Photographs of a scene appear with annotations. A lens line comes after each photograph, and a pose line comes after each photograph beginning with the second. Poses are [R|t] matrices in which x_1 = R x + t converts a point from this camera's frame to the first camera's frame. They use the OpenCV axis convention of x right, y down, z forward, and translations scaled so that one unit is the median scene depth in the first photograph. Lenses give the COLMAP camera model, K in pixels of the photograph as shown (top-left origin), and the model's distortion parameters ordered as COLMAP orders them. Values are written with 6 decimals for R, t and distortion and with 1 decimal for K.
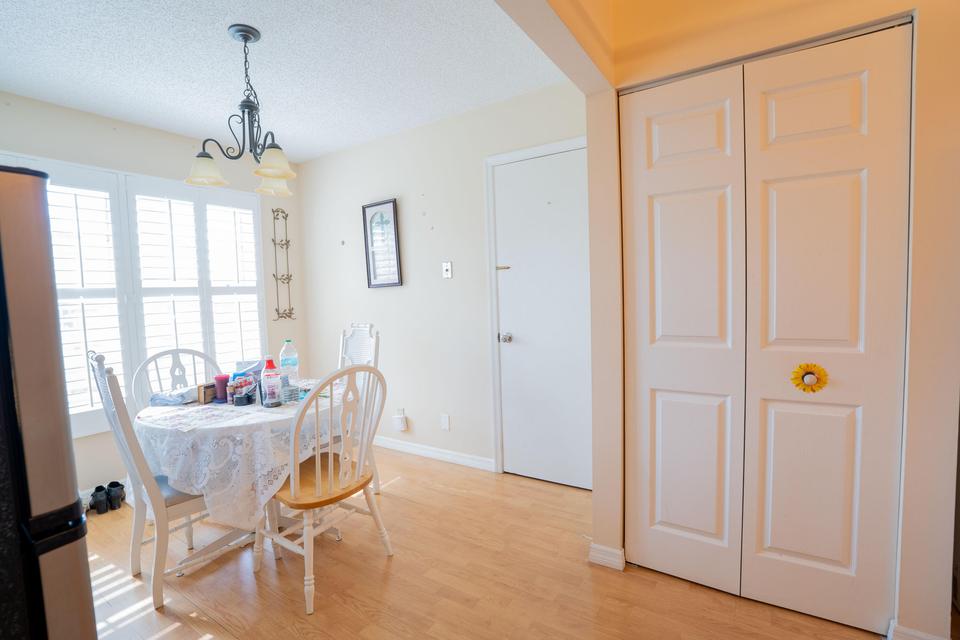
lens RADIAL K [[443.8, 0, 475.7], [0, 443.8, 320.7], [0, 0, 1]] dist [-0.066293, 0.023032]
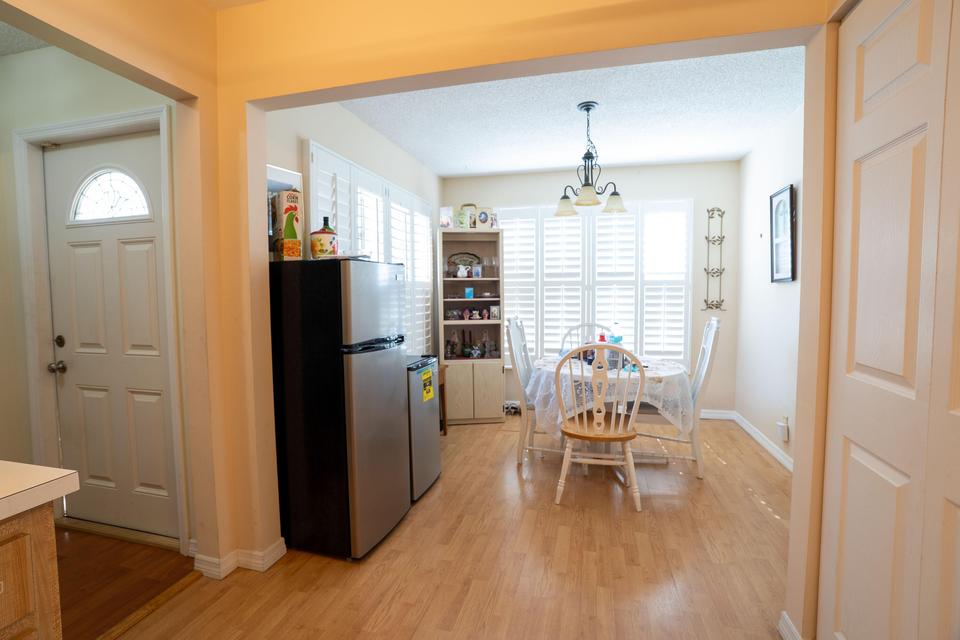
lens RADIAL K [[443.8, 0, 478.2], [0, 443.8, 318.9], [0, 0, 1]] dist [-0.066293, 0.023032]
pose [[0.325896, 0.088589, -0.941246, 0.523106], [-0.066331, 0.995289, 0.070709, -0.024900], [0.943076, 0.039390, 0.330237, 0.128672]]
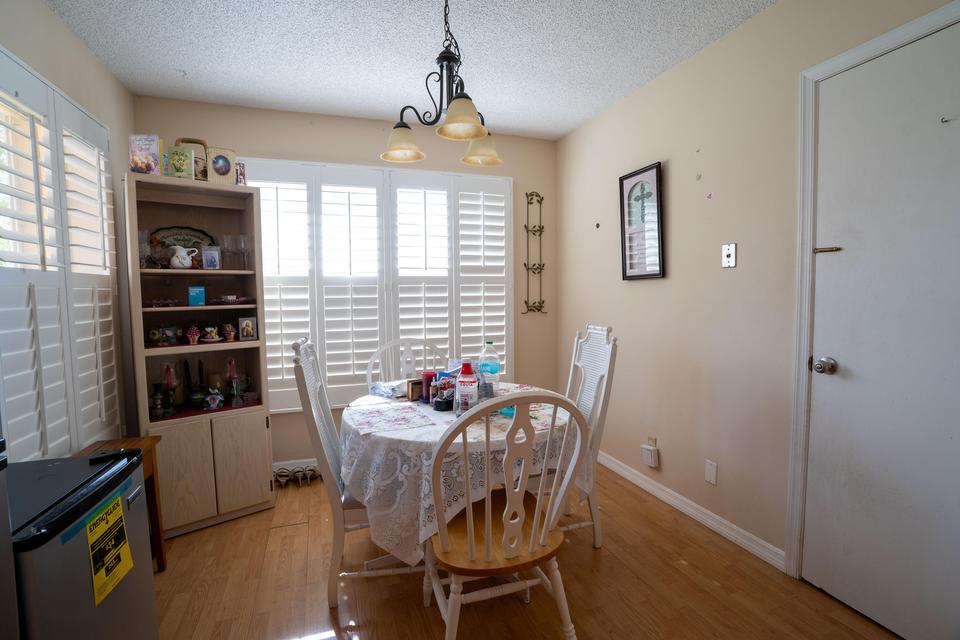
lens RADIAL K [[443.8, 0, 477.9], [0, 443.8, 317.8], [0, 0, 1]] dist [-0.066293, 0.023032]
pose [[0.798717, 0.061716, -0.598534, 0.036341], [-0.055650, 0.998039, 0.028647, -0.016925], [0.599128, 0.010428, 0.800585, 0.247702]]
